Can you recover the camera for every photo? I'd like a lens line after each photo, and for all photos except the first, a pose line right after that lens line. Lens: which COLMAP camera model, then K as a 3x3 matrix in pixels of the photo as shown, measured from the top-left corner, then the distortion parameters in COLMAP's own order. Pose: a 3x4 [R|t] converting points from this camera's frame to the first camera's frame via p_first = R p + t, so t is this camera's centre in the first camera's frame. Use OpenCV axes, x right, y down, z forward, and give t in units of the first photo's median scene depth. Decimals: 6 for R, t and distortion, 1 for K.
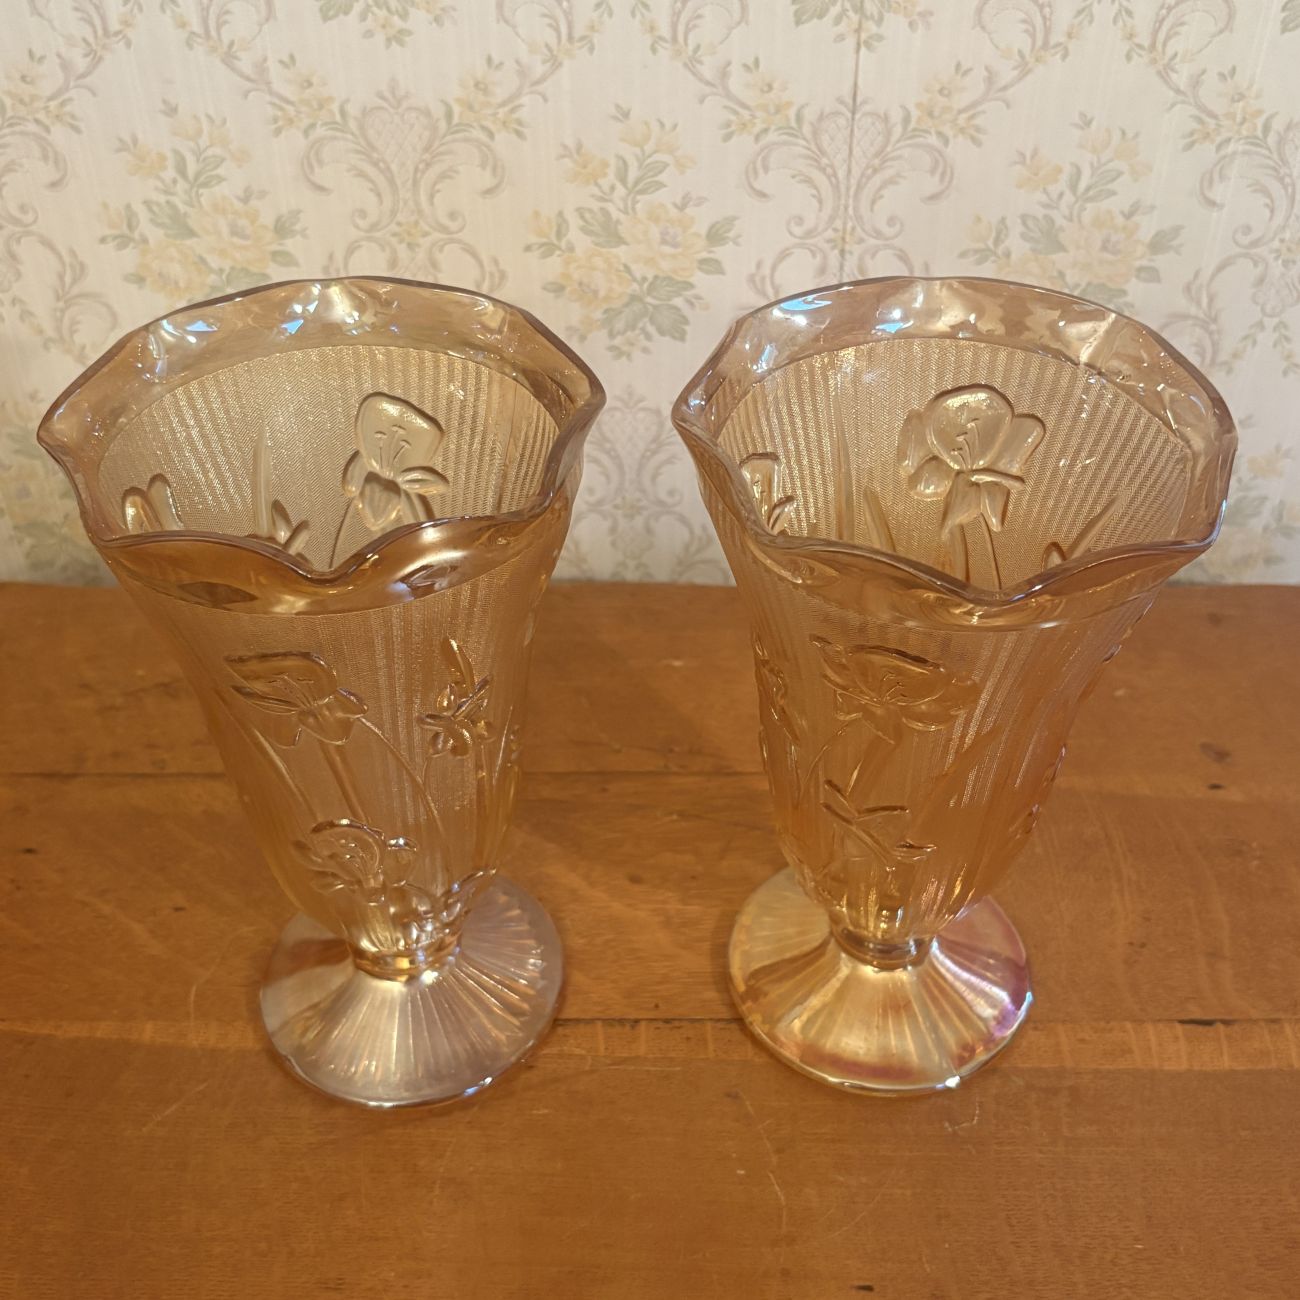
lens RADIAL K [[1657.0, 0, 655.1], [0, 1657.0, 676.0], [0, 0, 1]] dist [-0.006688, 0.051877]
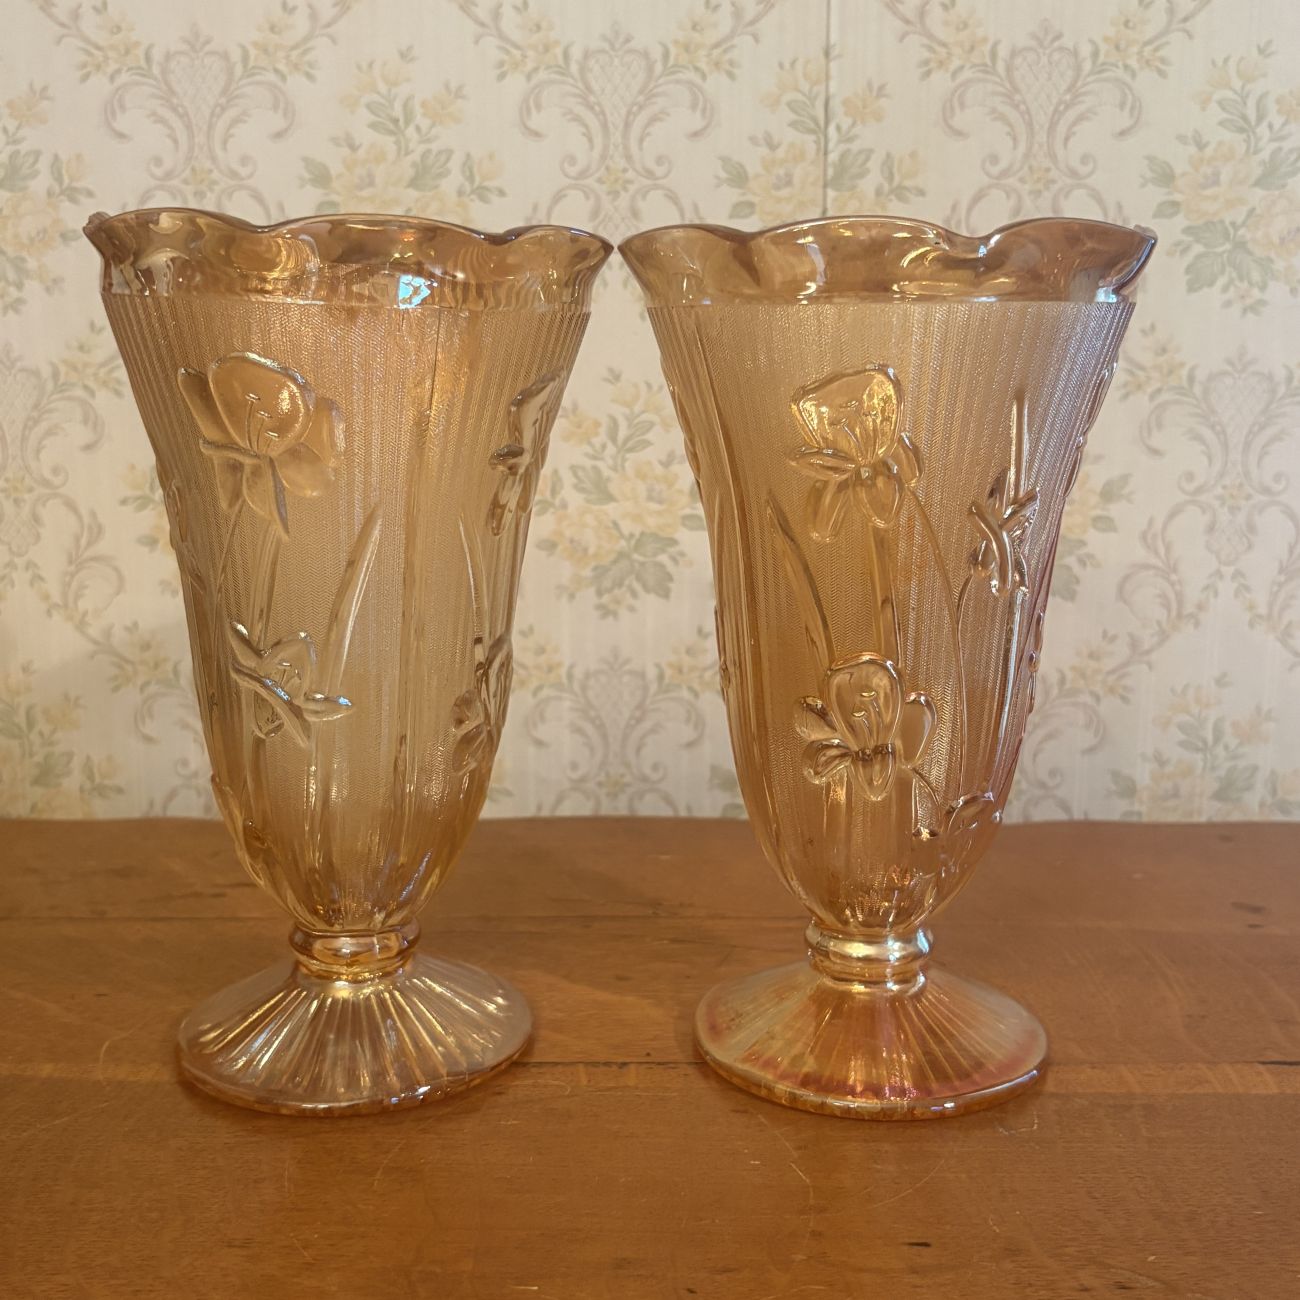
lens RADIAL K [[1640.2, 0, 642.1], [0, 1640.2, 668.5], [0, 0, 1]] dist [0.182884, -0.701741]
pose [[0.999890, 0.009238, 0.011568, -0.011492], [-0.002071, 0.861008, -0.508587, 0.383489], [-0.014658, 0.508507, 0.860933, 0.134441]]
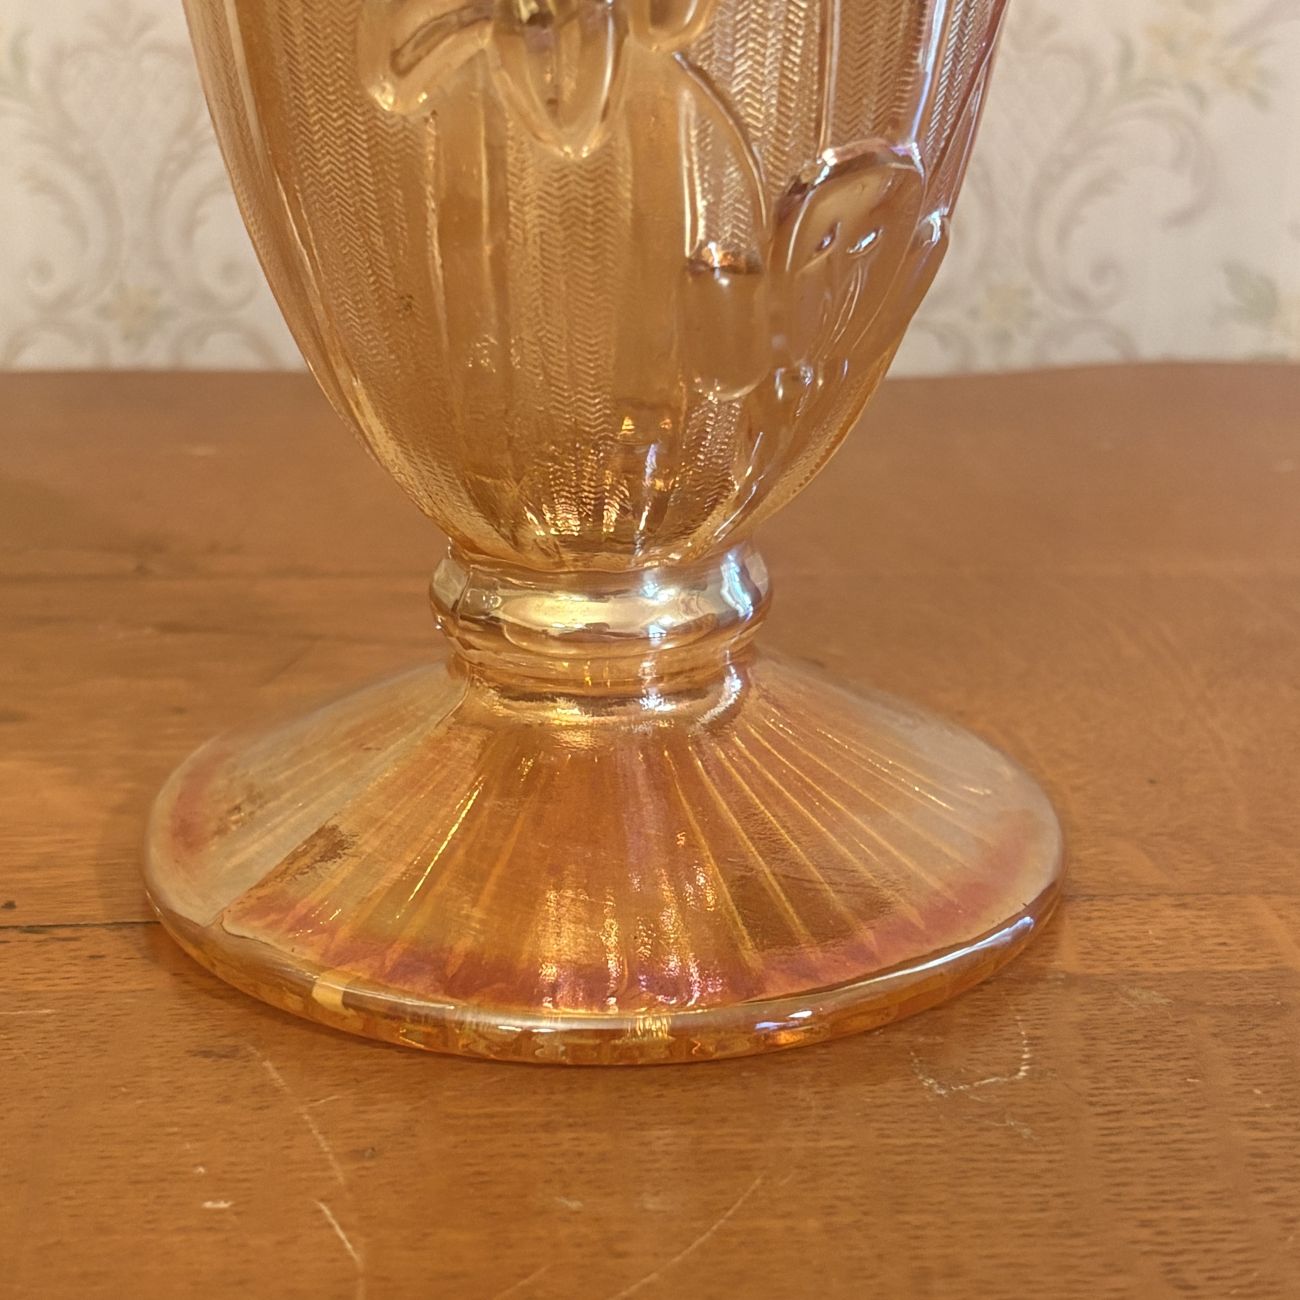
lens RADIAL K [[2702.2, 0, 650.0], [0, 2702.2, 650.0], [0, 0, 1]] dist [0.075757, 0.107424]
pose [[0.996203, -0.012026, 0.086228, 0.065659], [0.043988, 0.924227, -0.379301, 0.296494], [-0.075133, 0.381654, 0.921247, 0.406924]]
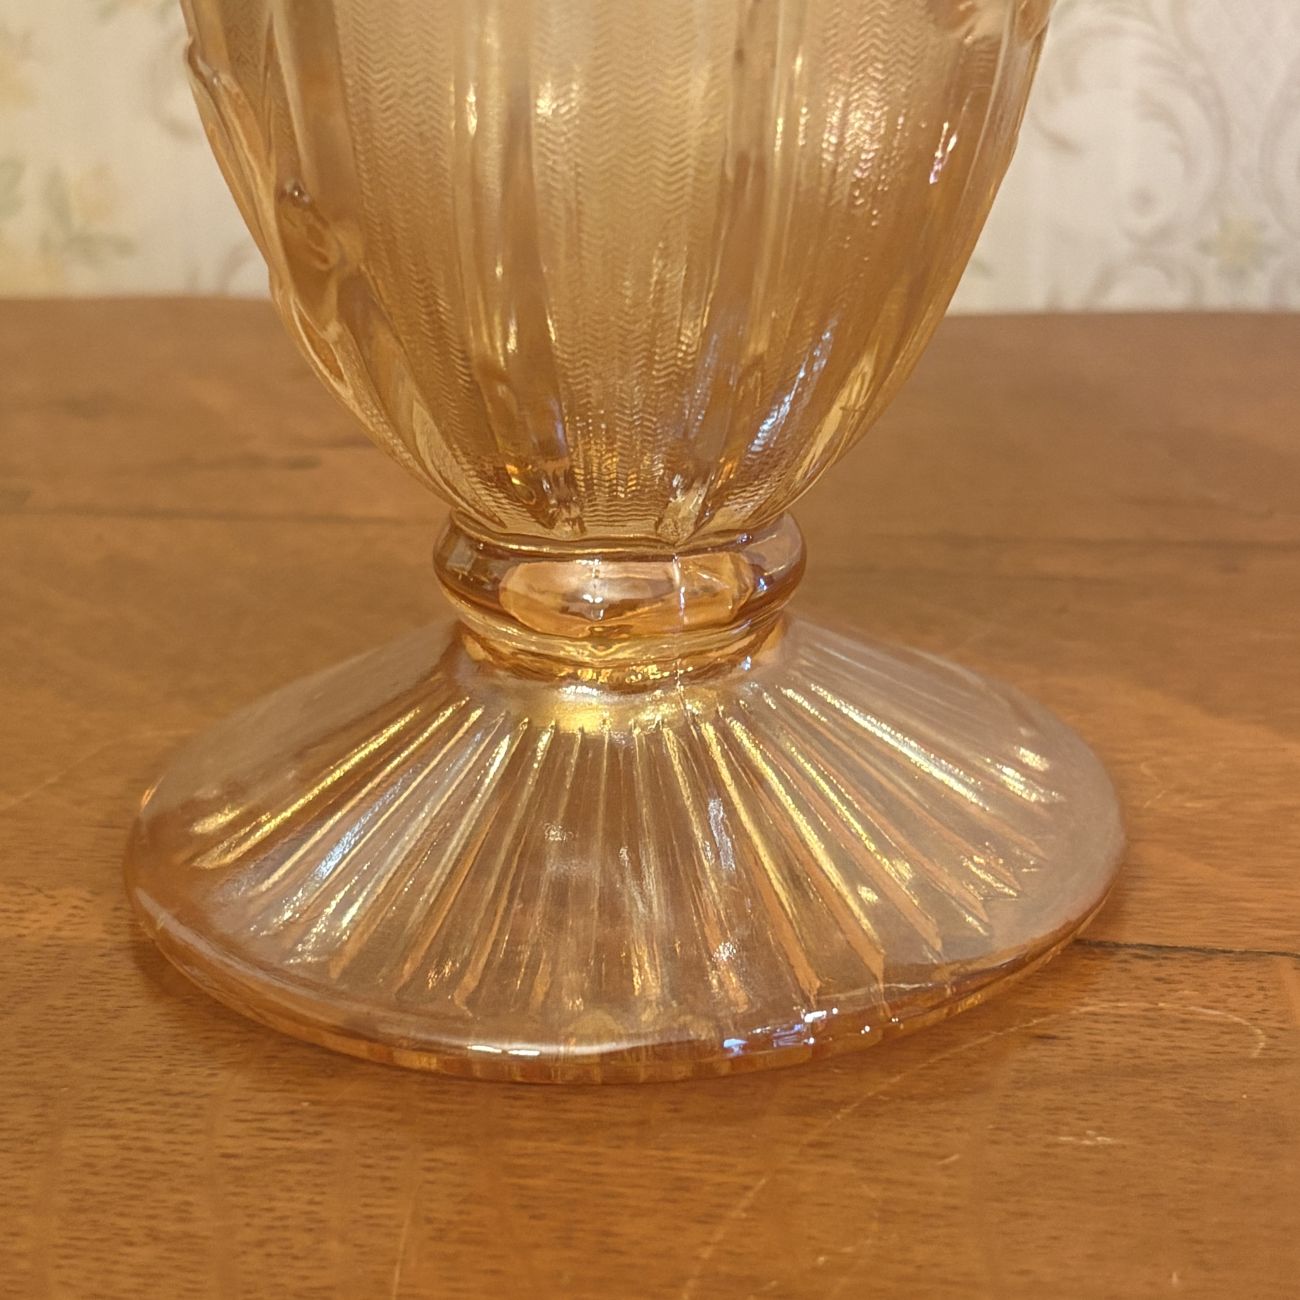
lens RADIAL K [[2702.2, 0, 650.0], [0, 2702.2, 650.0], [0, 0, 1]] dist [0.075757, 0.107424]
pose [[0.987338, 0.043121, -0.152658, -0.059260], [-0.093975, 0.934296, -0.343889, 0.271236], [0.127799, 0.353880, 0.926518, 0.440841]]
